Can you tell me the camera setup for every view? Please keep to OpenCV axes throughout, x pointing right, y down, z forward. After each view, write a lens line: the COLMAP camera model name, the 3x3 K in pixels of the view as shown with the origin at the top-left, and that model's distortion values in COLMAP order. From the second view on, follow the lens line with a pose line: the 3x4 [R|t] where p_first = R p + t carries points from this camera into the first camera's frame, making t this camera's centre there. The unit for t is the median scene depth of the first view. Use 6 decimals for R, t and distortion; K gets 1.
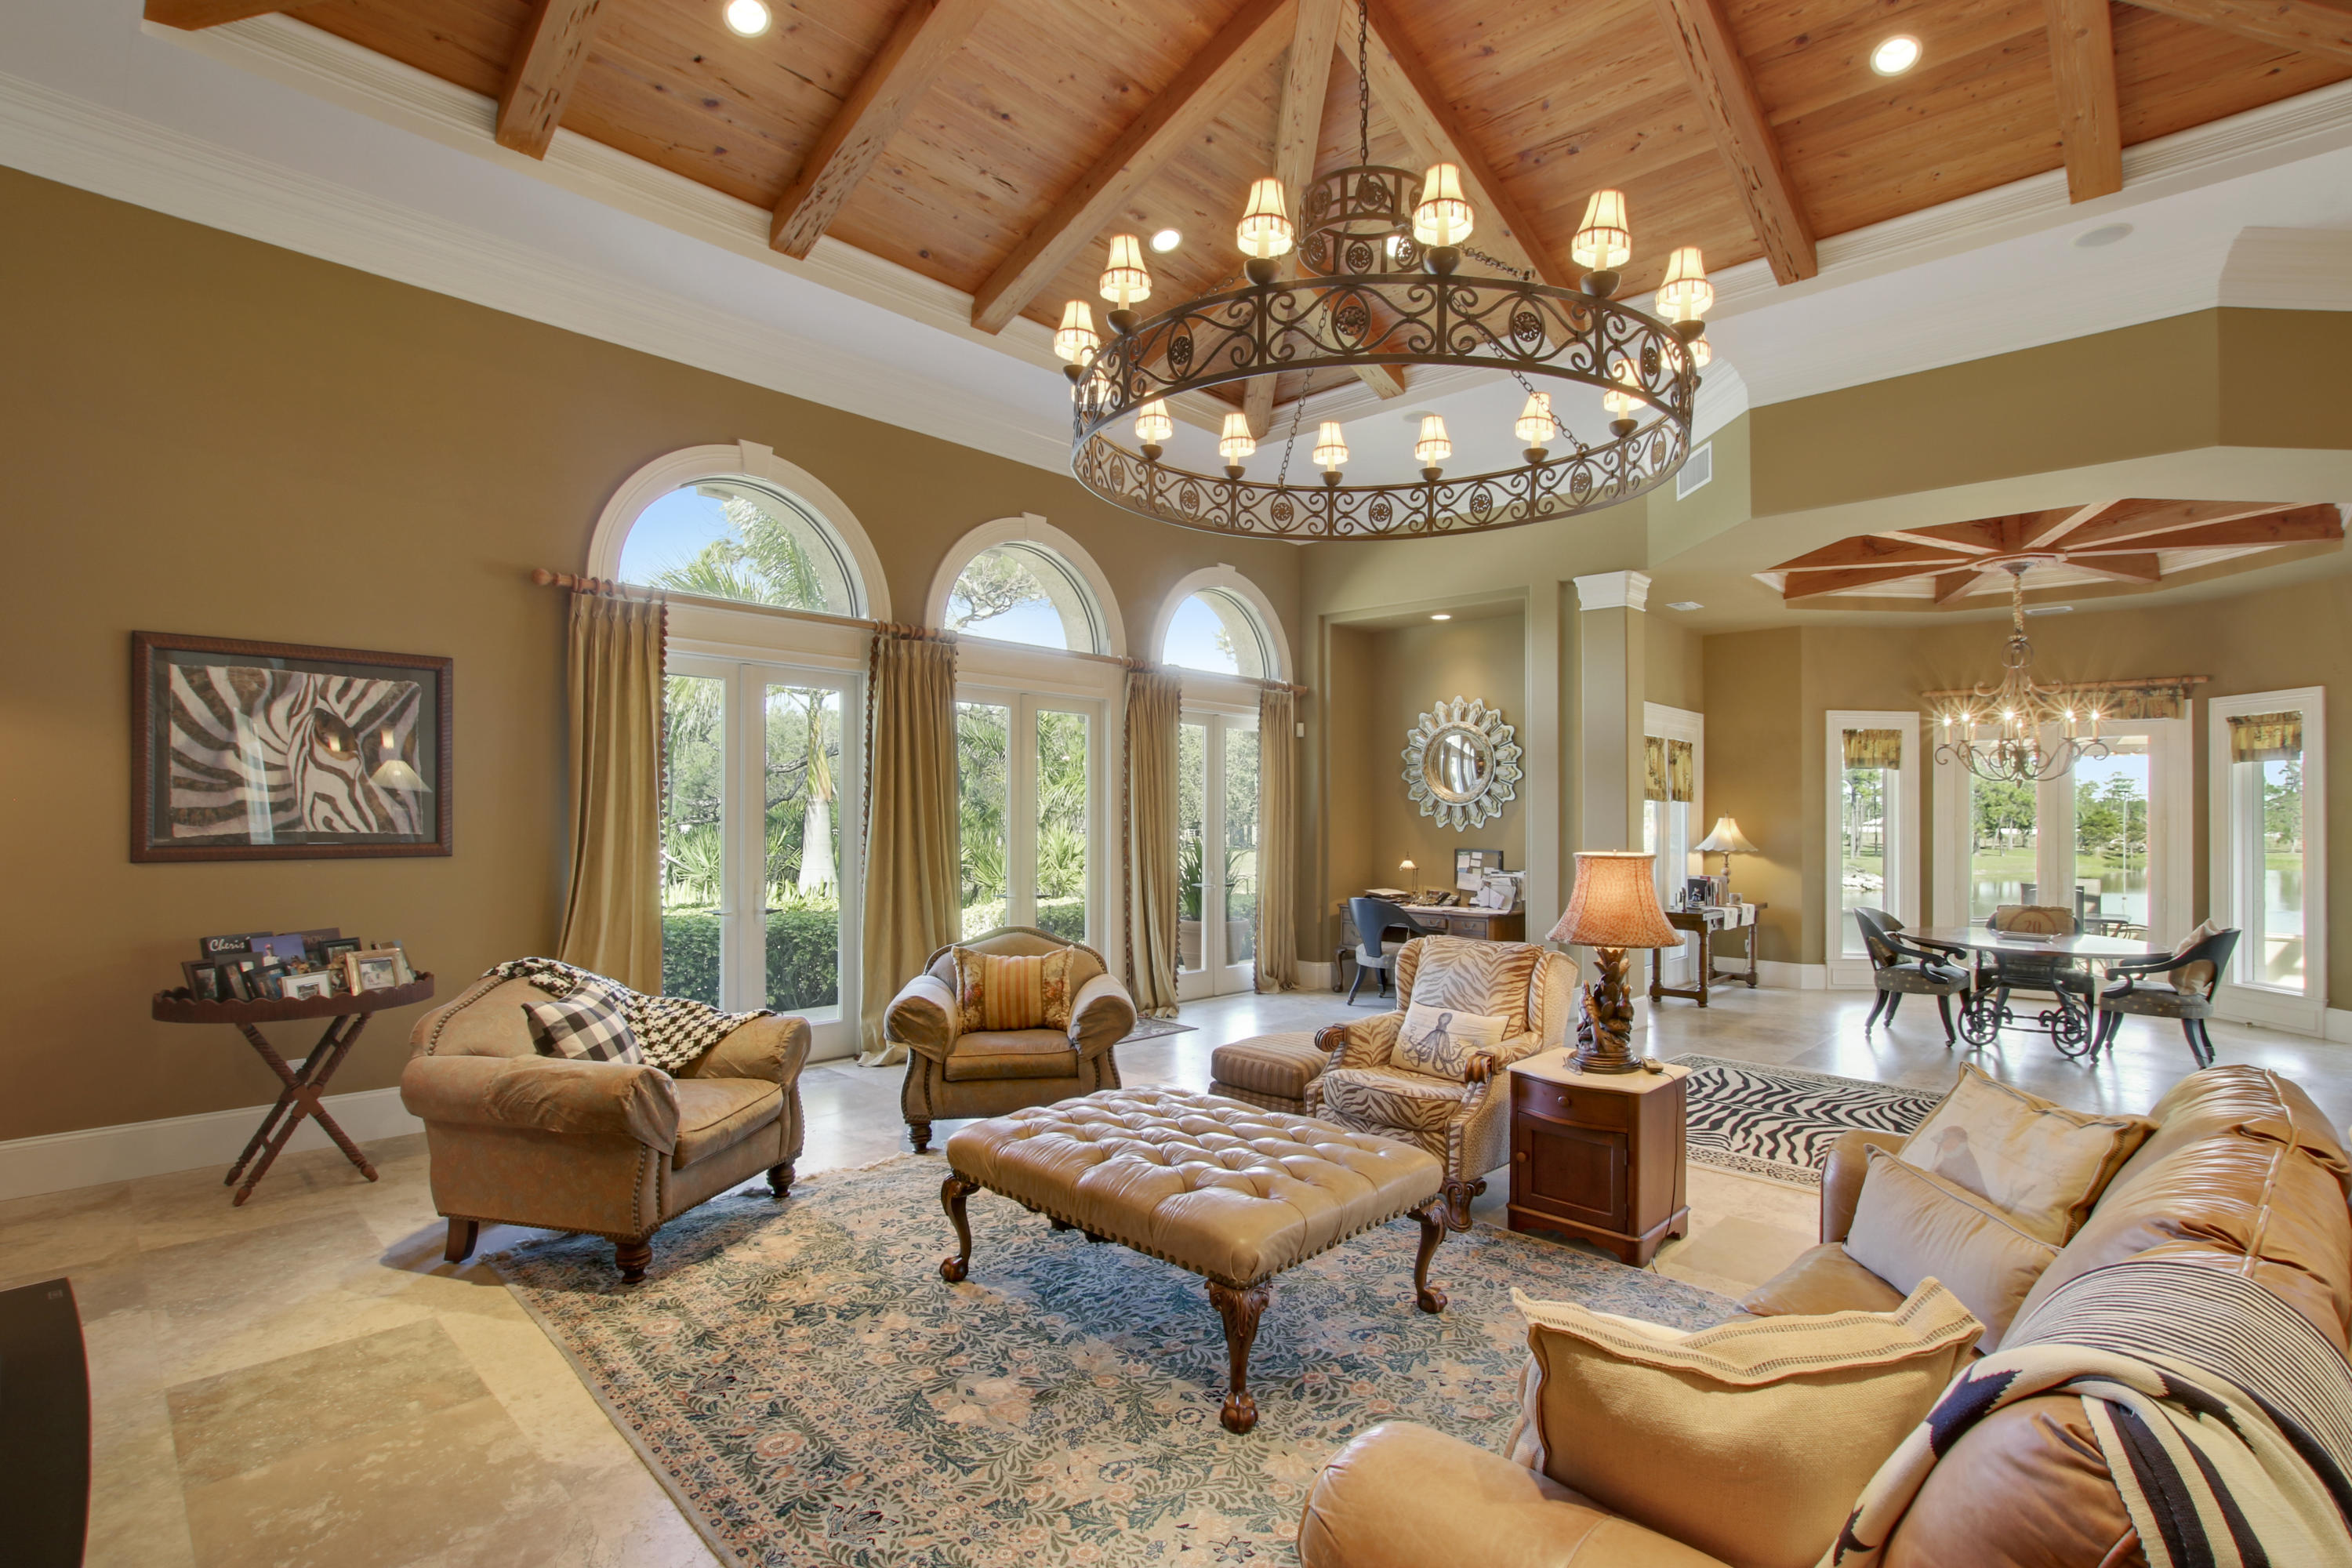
lens RADIAL K [[1106.4, 0, 1176.8], [0, 1106.4, 804.8], [0, 0, 1]] dist [-0.025977, -0.000066]
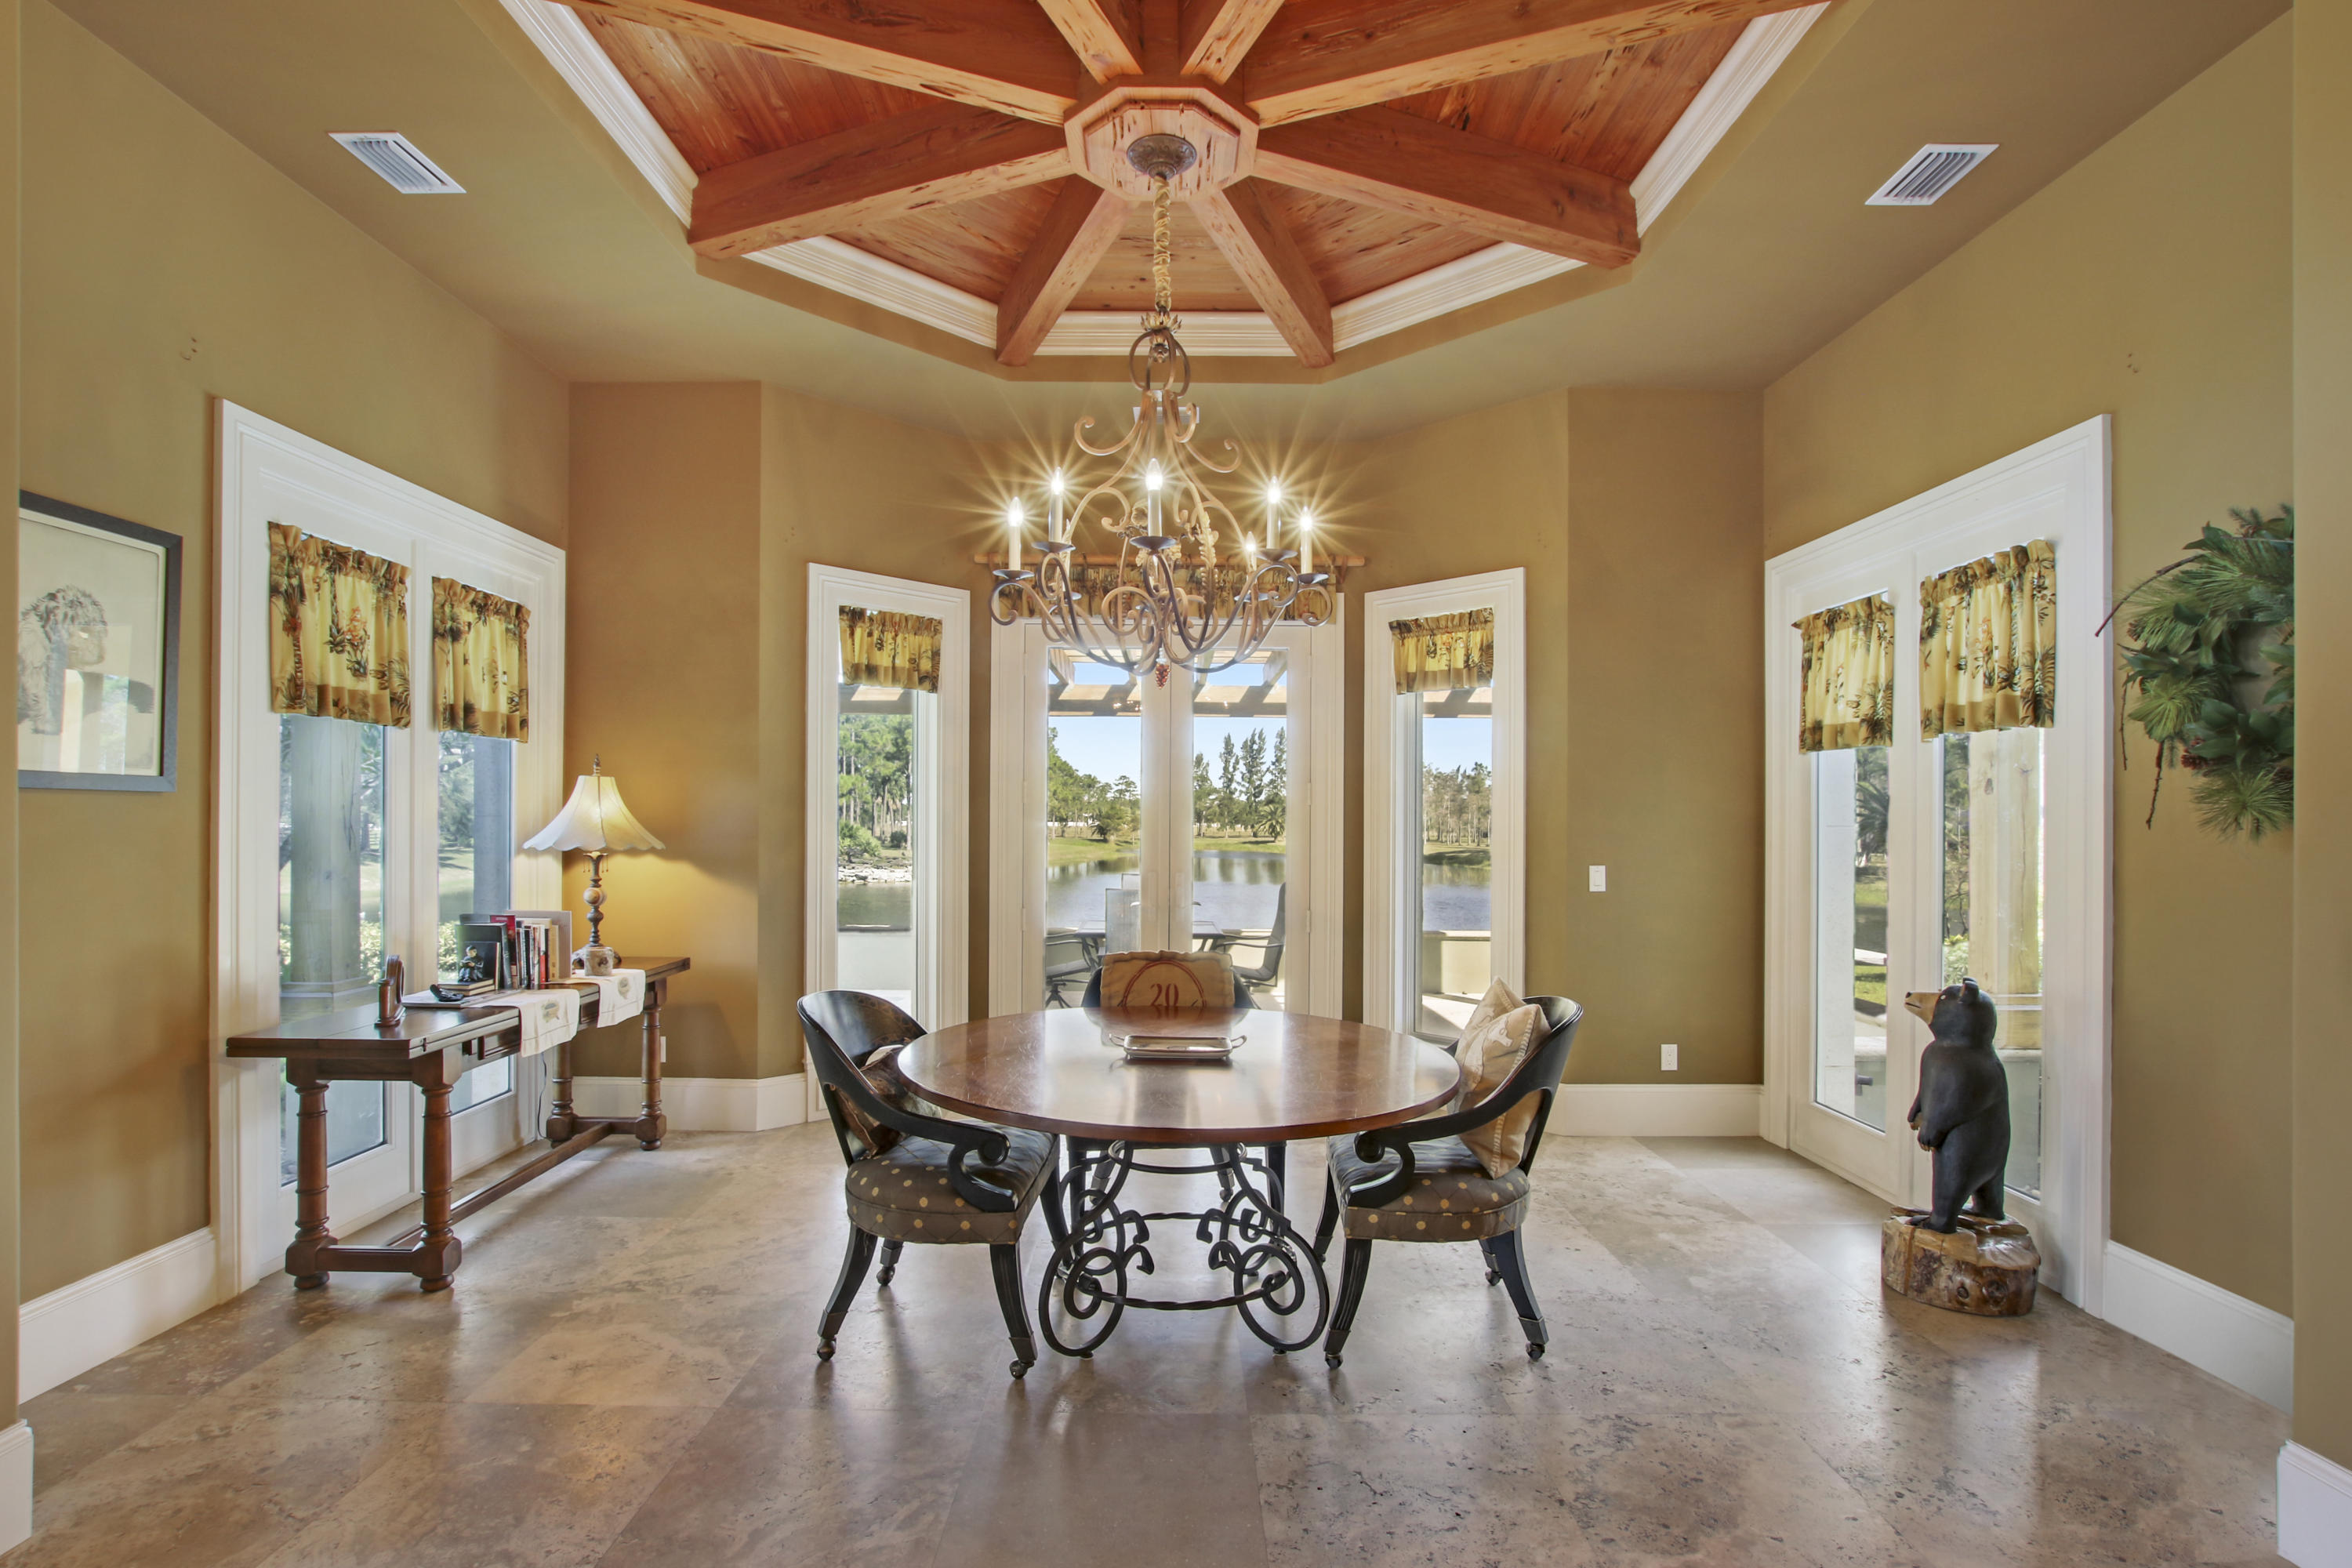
lens RADIAL K [[1106.4, 0, 1176.8], [0, 1106.4, 804.8], [0, 0, 1]] dist [-0.025977, -0.000066]
pose [[0.721157, 0.002869, 0.692766, 0.406125], [-0.005349, 0.999985, 0.001427, 0.024644], [-0.692751, -0.004735, 0.721161, 0.578434]]
